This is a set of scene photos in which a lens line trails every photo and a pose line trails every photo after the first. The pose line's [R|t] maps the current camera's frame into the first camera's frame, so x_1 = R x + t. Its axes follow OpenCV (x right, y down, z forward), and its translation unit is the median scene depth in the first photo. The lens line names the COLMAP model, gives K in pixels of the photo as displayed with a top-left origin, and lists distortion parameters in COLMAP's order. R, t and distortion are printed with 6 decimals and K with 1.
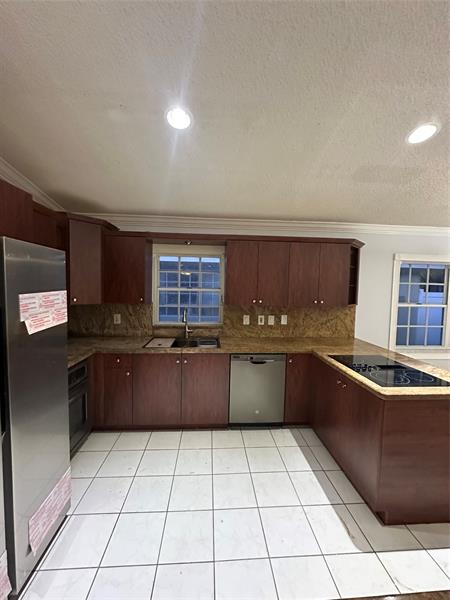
lens RADIAL K [[240.2, 0, 223.3], [0, 240.2, 300.3], [0, 0, 1]] dist [0.000121, -0.000104]
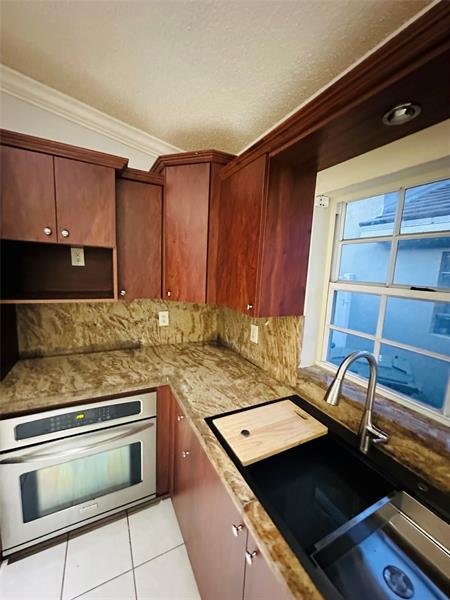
lens RADIAL K [[240.2, 0, 224.2], [0, 240.2, 298.9], [0, 0, 1]] dist [0.000121, -0.000104]
pose [[0.416903, 0.115985, -0.901520, 0.029591], [-0.090076, 0.992215, 0.085998, -0.045283], [0.904477, 0.045352, 0.424105, 0.669388]]
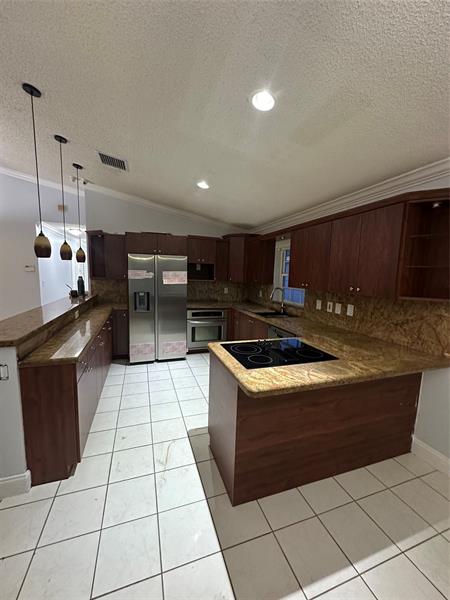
lens RADIAL K [[240.2, 0, 225.6], [0, 240.2, 301.5], [0, 0, 1]] dist [0.000121, -0.000104]
pose [[0.280349, 0.103818, -0.954268, 0.945652], [-0.080579, 0.993170, 0.084377, 0.013942], [0.956510, 0.053239, 0.286799, 0.332986]]
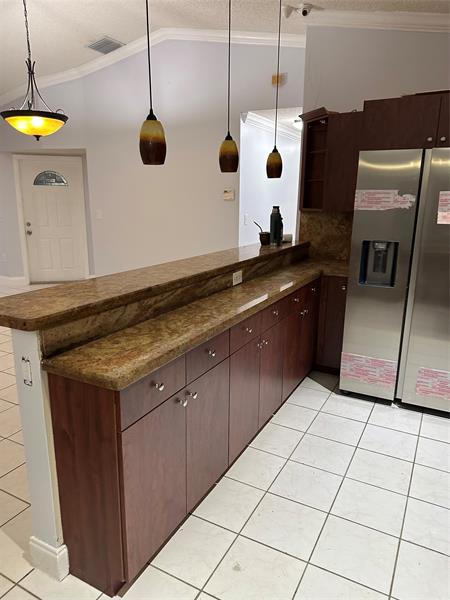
lens RADIAL K [[422.2, 0, 225.4], [0, 422.2, 303.5], [0, 0, 1]] dist [0.025097, -0.013053]
pose [[-0.518630, 0.184912, -0.834764, 0.608784], [-0.071683, 0.963492, 0.257964, 0.019394], [0.851988, 0.193627, -0.486441, 0.474629]]
